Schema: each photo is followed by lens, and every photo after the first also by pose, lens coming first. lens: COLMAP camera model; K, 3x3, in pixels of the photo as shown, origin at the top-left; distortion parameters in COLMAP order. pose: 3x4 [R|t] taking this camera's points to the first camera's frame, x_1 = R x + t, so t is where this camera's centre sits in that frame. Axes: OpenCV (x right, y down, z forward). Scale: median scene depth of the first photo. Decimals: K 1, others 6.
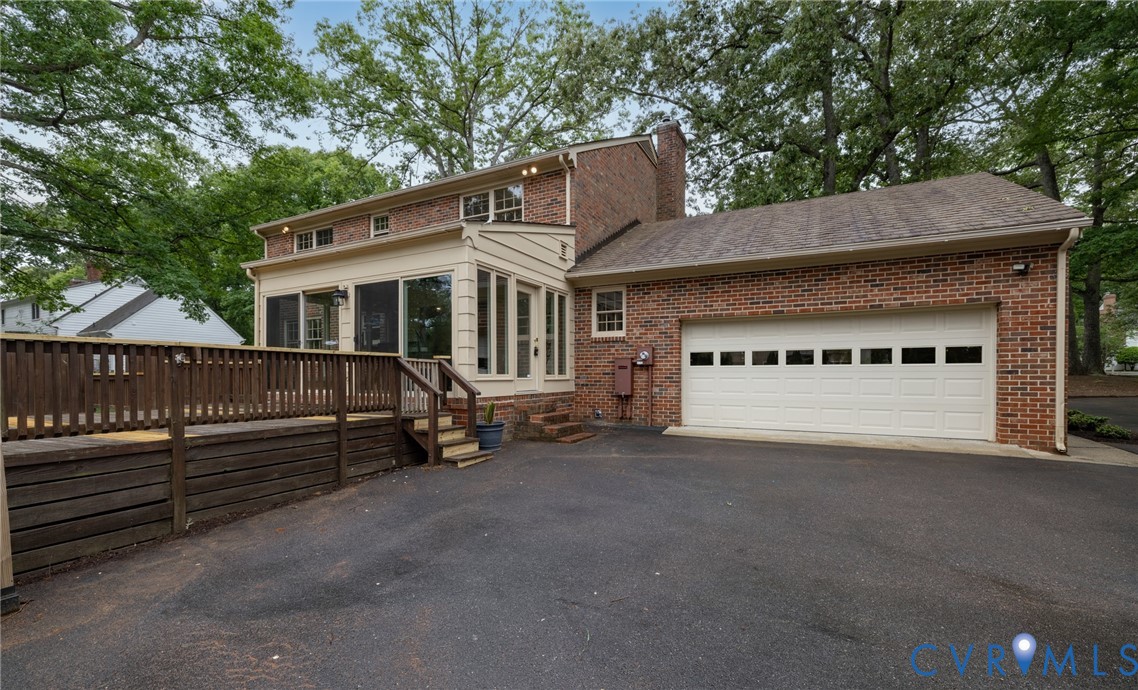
lens RADIAL K [[487.8, 0, 558.7], [0, 487.8, 360.2], [0, 0, 1]] dist [0.004529, 0.000435]
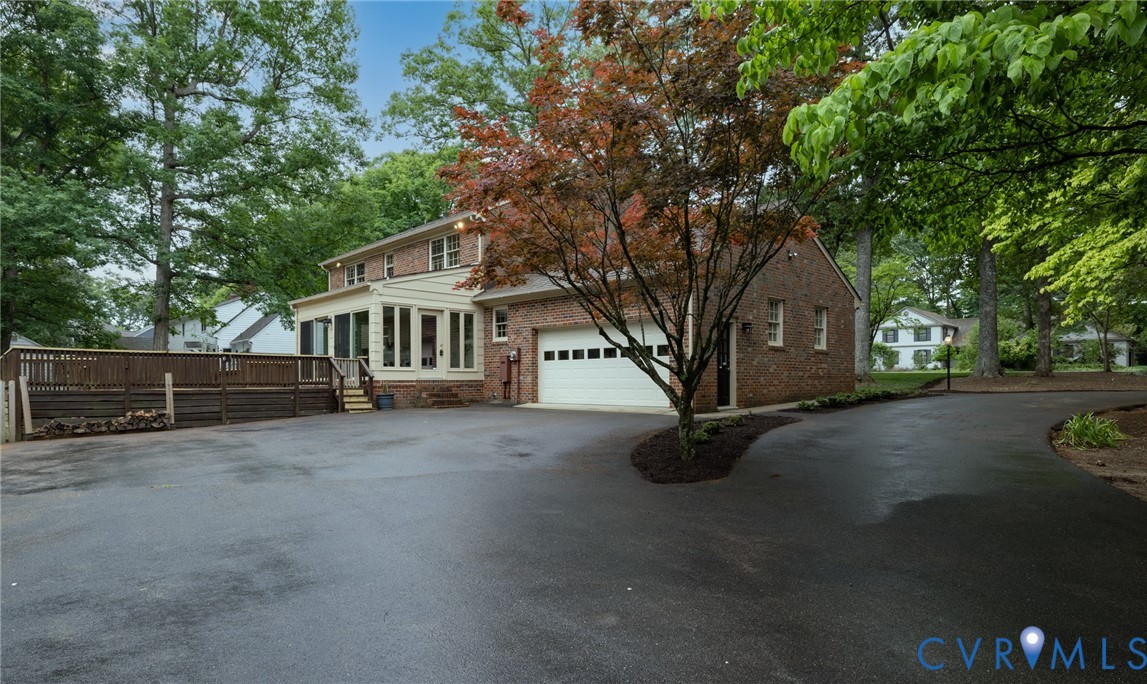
lens RADIAL K [[658.0, 0, 573.2], [0, 658.0, 348.1], [0, 0, 1]] dist [-0.004019, -0.000563]
pose [[0.949374, -0.019362, -0.313552, 0.962408], [0.013645, 0.999698, -0.020417, 0.015453], [0.313852, 0.015105, 0.949352, -0.804272]]
